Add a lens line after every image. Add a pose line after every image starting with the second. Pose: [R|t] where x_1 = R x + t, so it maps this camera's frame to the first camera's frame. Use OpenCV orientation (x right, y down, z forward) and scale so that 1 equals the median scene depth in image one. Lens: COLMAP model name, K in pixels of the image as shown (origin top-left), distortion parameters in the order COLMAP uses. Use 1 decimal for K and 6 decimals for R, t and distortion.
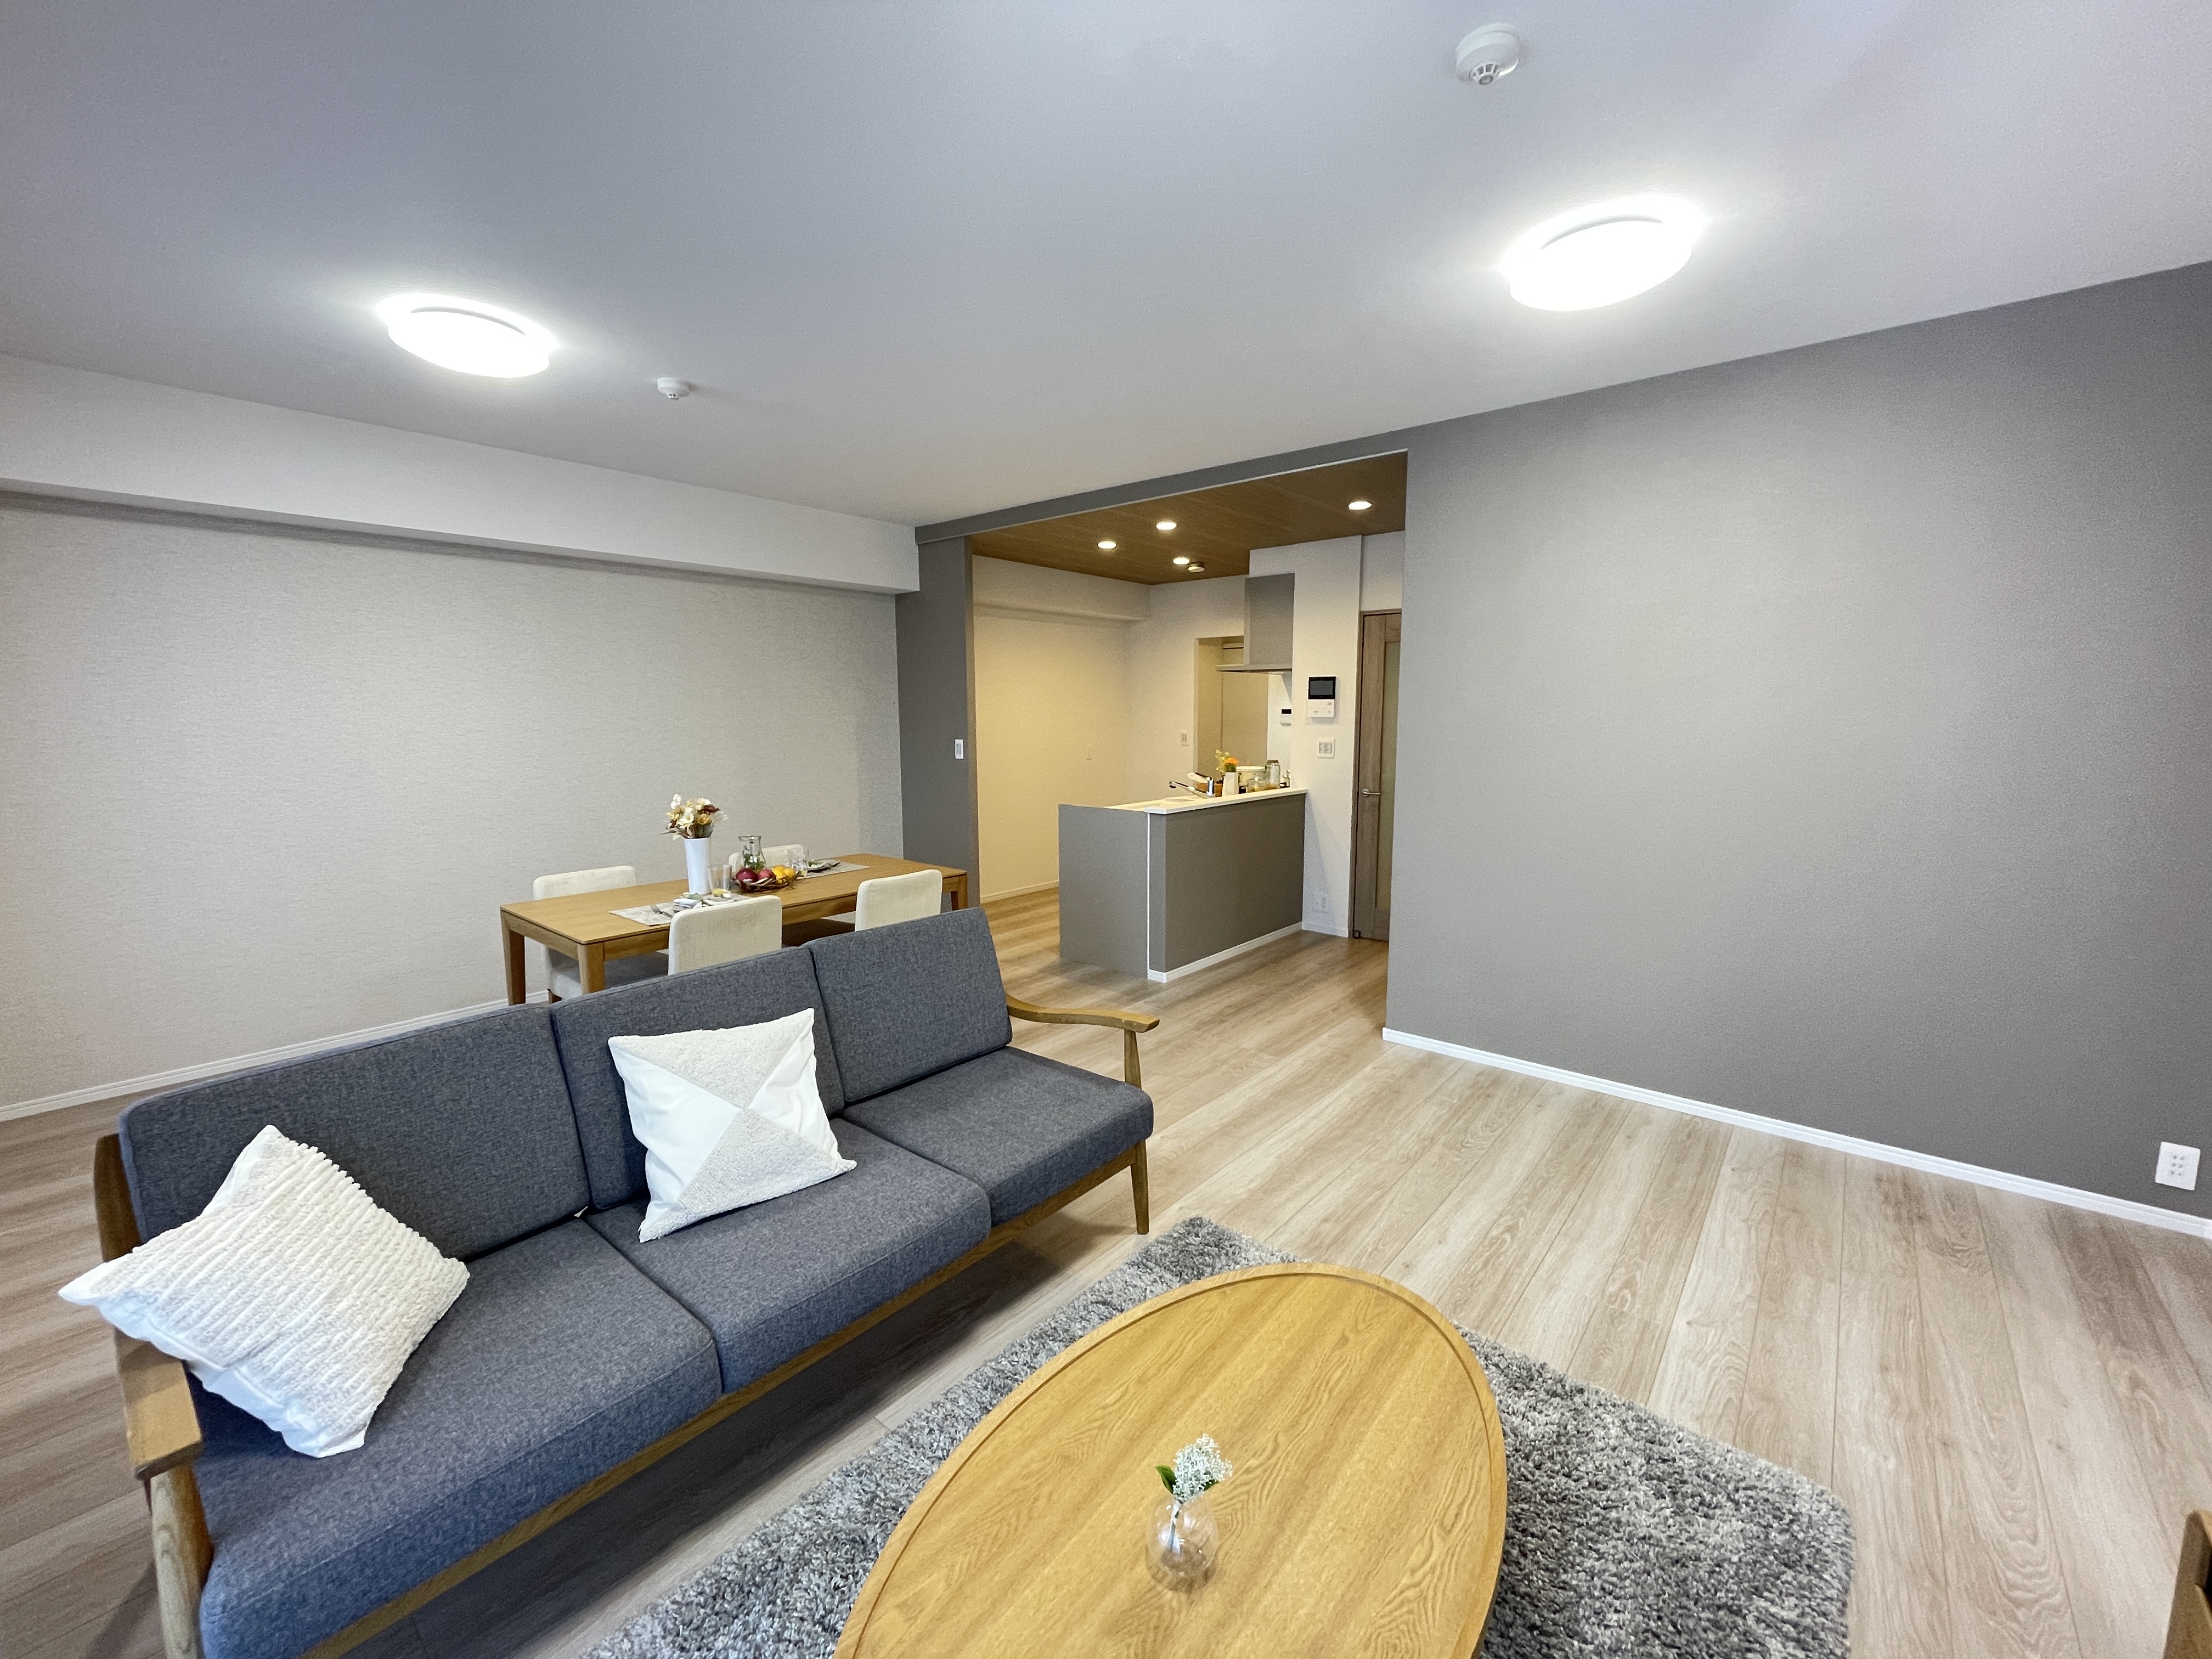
lens RADIAL K [[893.7, 0, 1111.6], [0, 893.7, 819.2], [0, 0, 1]] dist [-0.002296, -0.000849]
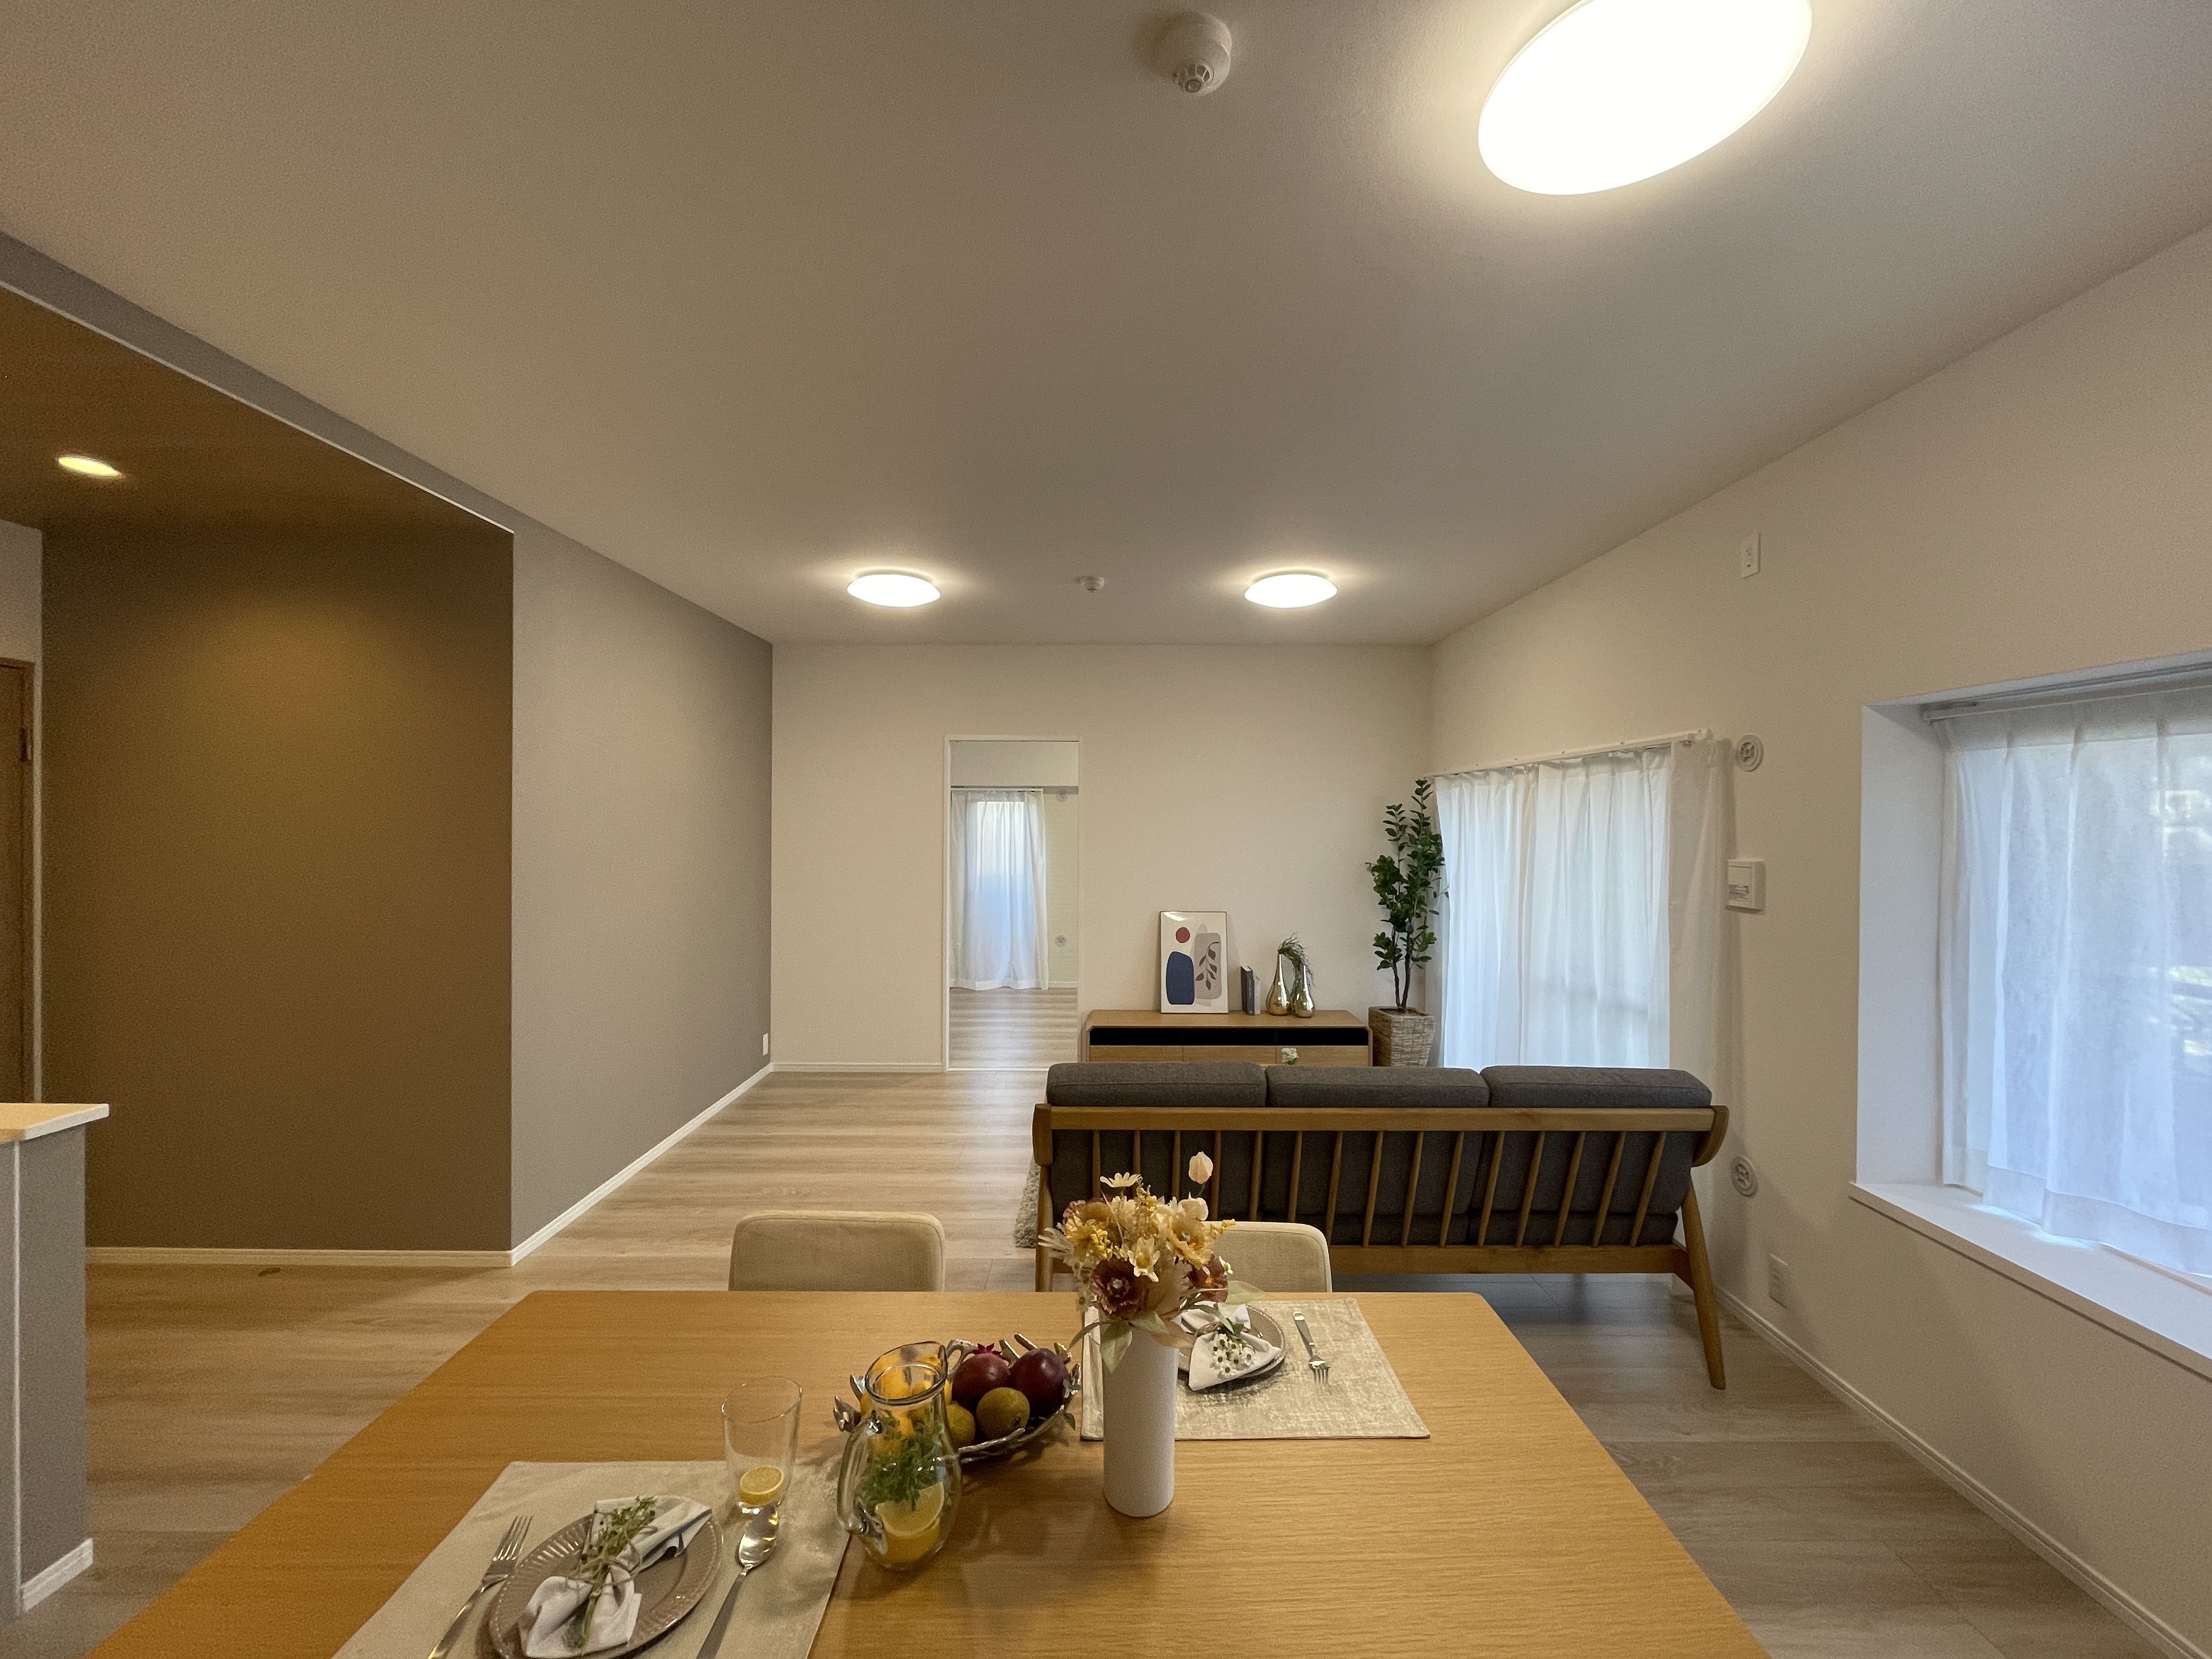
lens RADIAL K [[893.7, 0, 1107.8], [0, 893.7, 825.5], [0, 0, 1]] dist [-0.002296, -0.000849]
pose [[-0.641596, -0.005585, 0.767022, -0.540129], [0.088473, 0.992761, 0.081234, -0.129469], [-0.761923, 0.119980, -0.636458, 0.924504]]
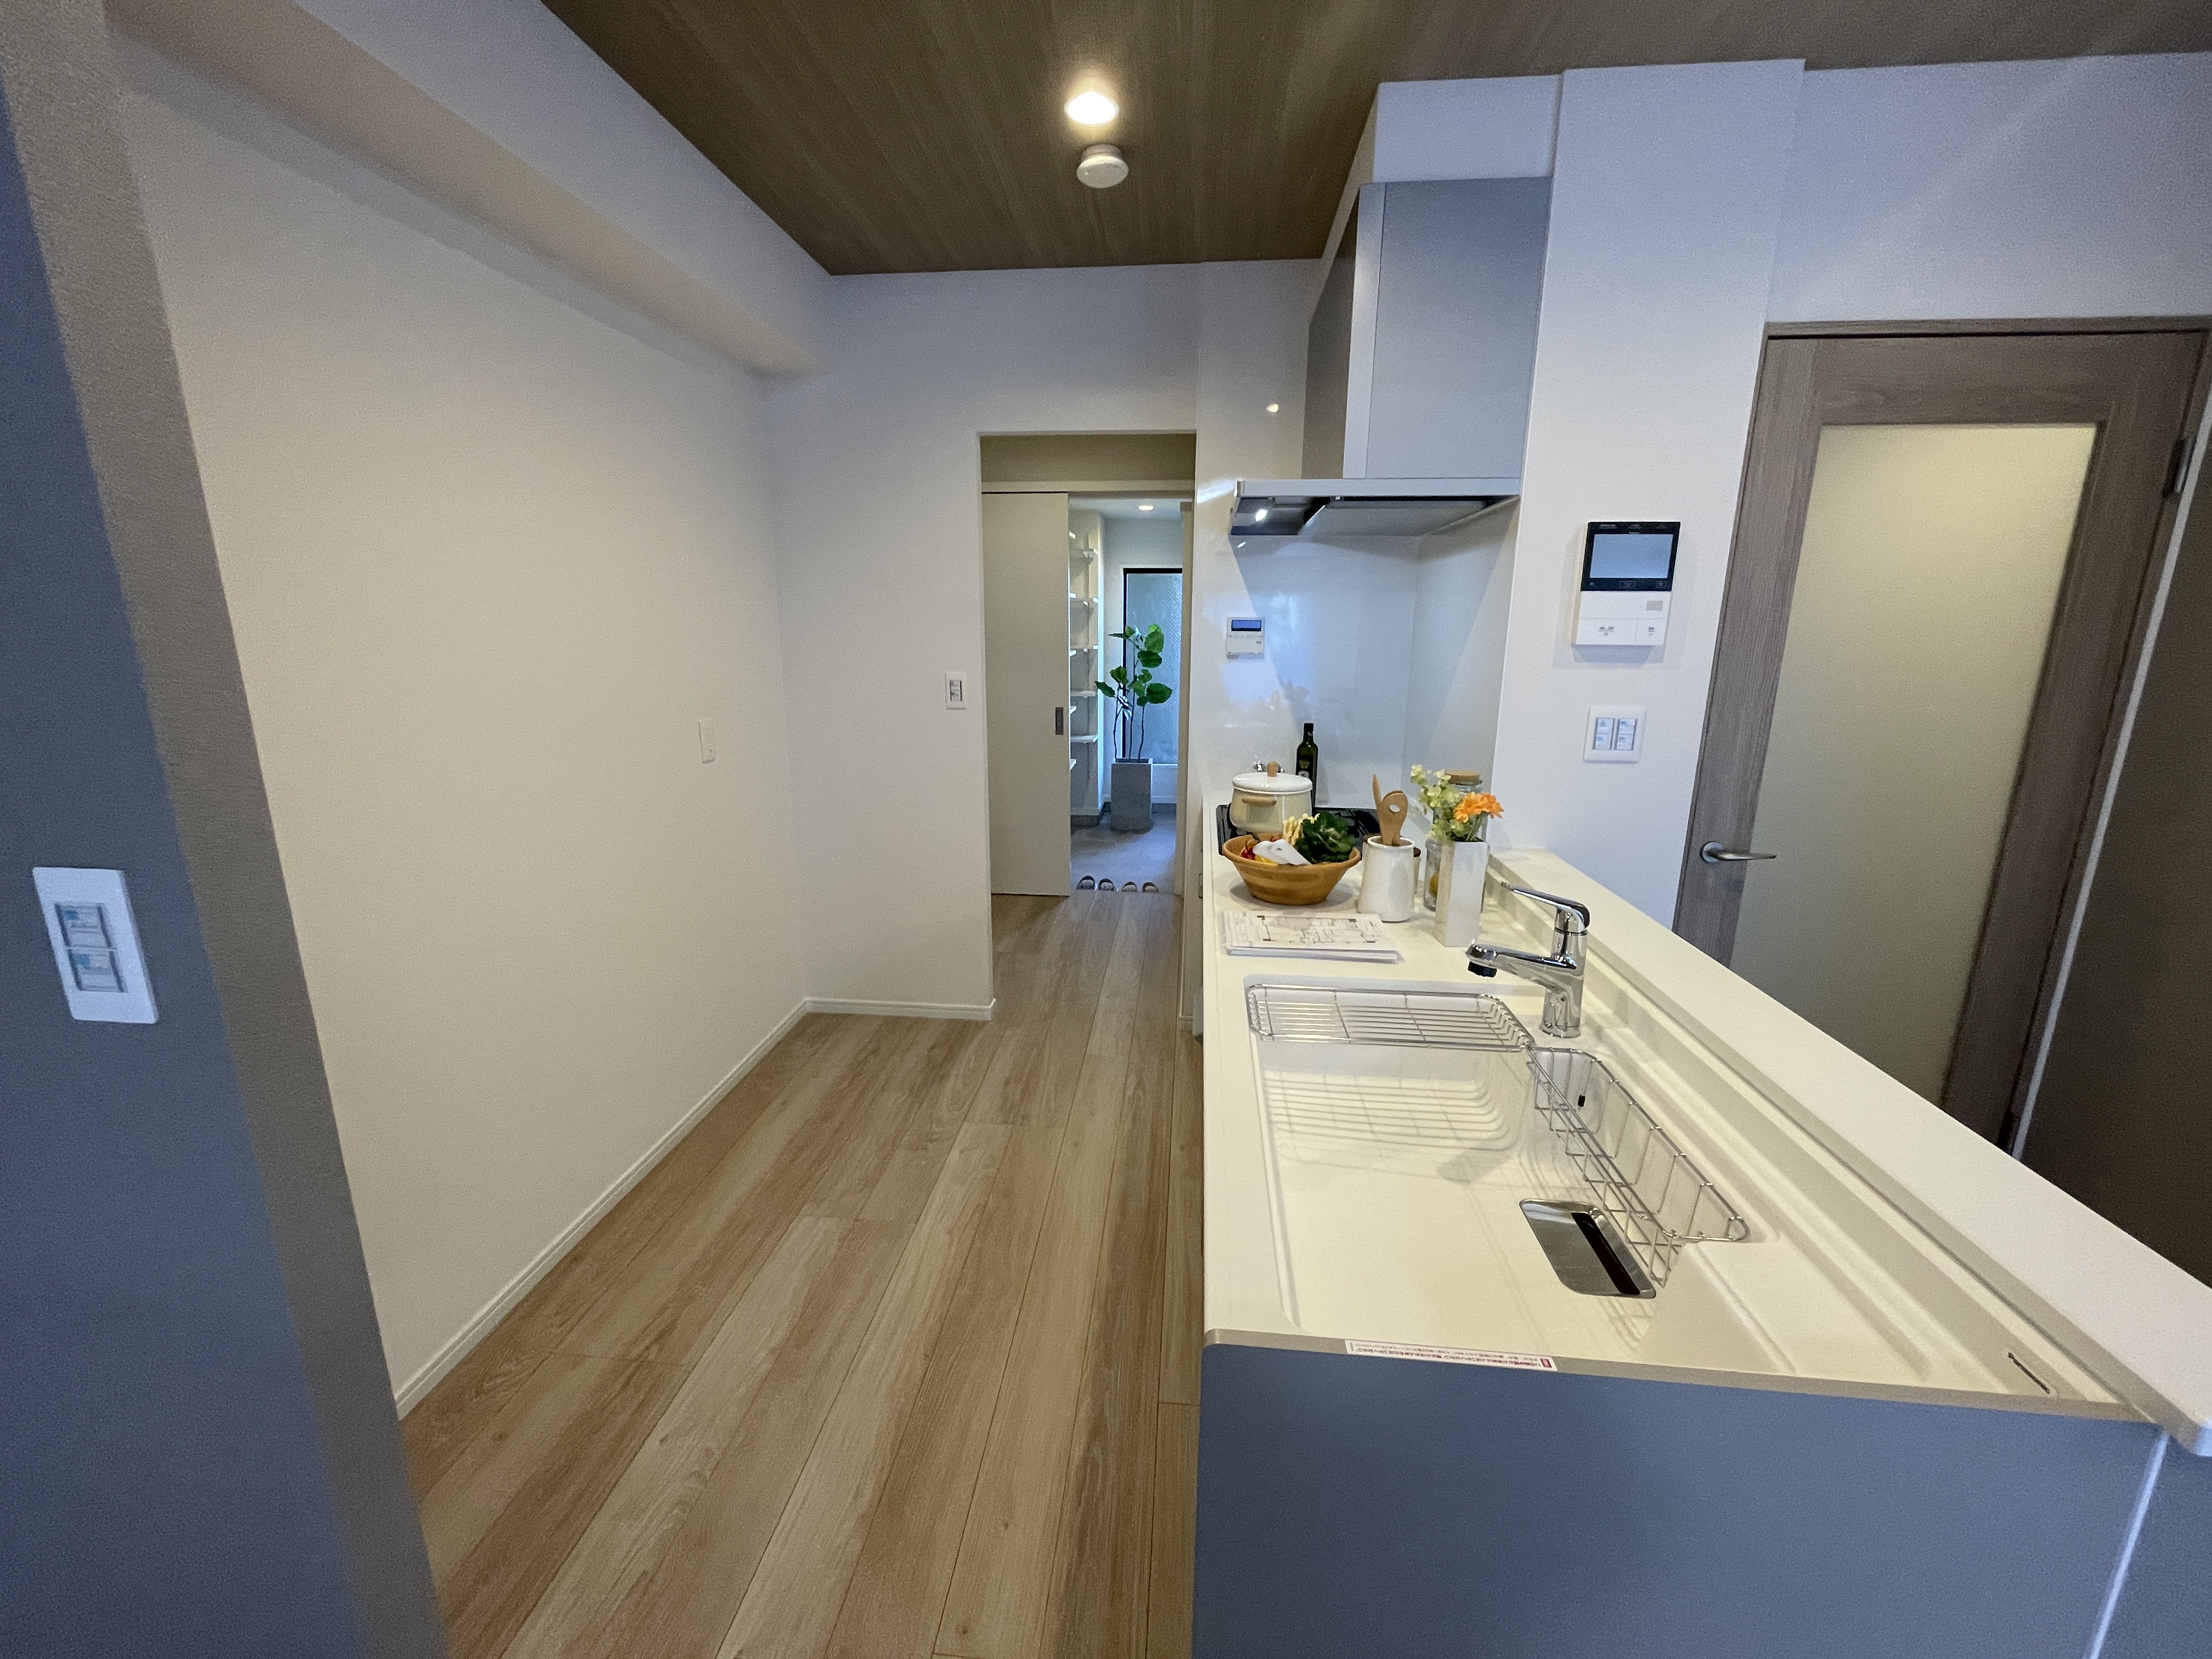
lens RADIAL K [[893.7, 0, 1108.3], [0, 893.7, 829.8], [0, 0, 1]] dist [-0.002296, -0.000849]
pose [[0.825071, -0.122389, 0.551615, -0.154577], [0.061996, 0.989974, 0.126921, -0.126171], [-0.561618, -0.070521, 0.824386, 1.039618]]
